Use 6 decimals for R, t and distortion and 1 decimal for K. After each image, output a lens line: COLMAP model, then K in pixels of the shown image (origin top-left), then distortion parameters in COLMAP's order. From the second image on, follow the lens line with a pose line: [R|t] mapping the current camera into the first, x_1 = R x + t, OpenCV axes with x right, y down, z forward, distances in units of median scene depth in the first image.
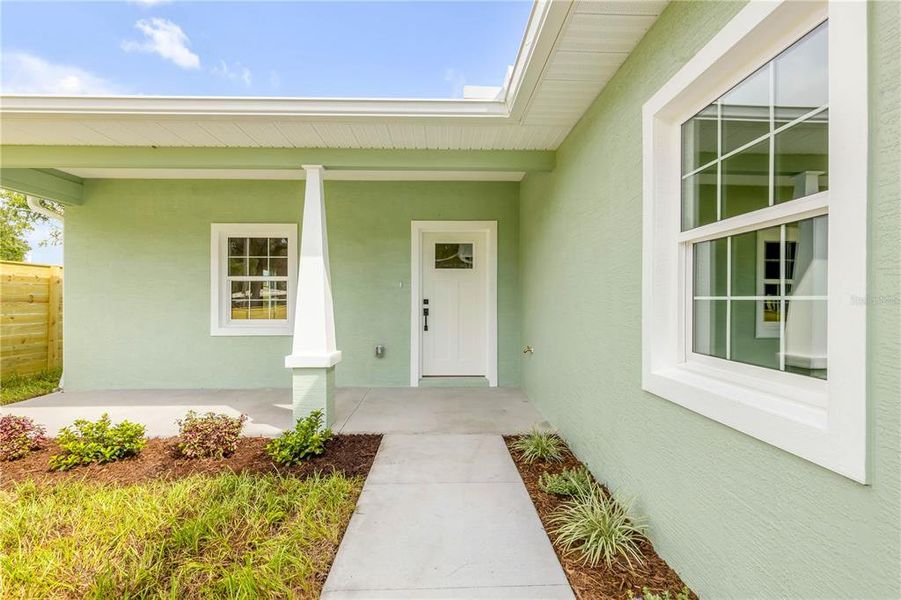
lens RADIAL K [[405.6, 0, 451.2], [0, 405.6, 301.4], [0, 0, 1]] dist [0.006921, -0.000194]
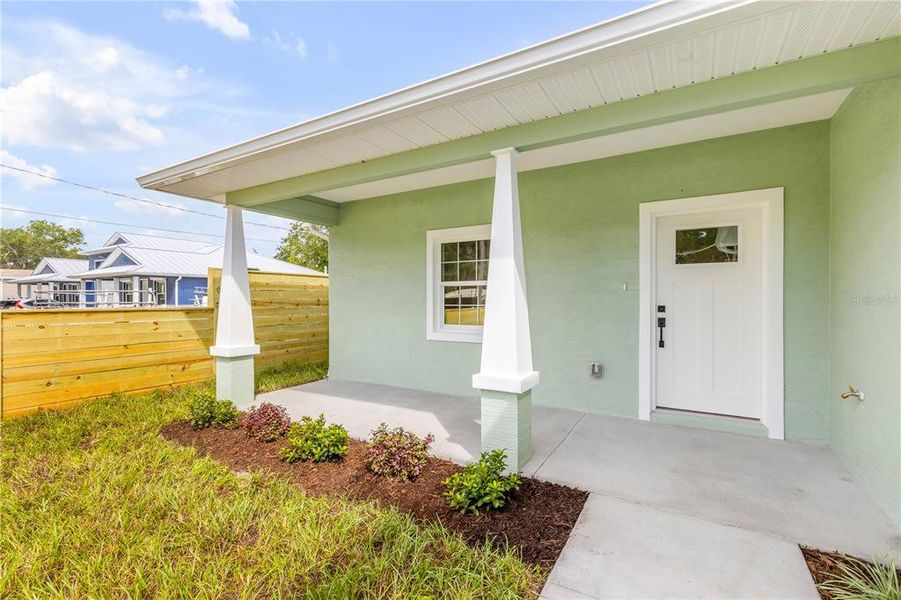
lens RADIAL K [[405.6, 0, 451.1], [0, 405.6, 299.6], [0, 0, 1]] dist [0.006921, -0.000194]
pose [[0.846004, -0.000222, -0.533177, 0.014563], [-0.000548, 0.999999, -0.001286, -0.023180], [0.533176, 0.001380, 0.846003, 0.230014]]
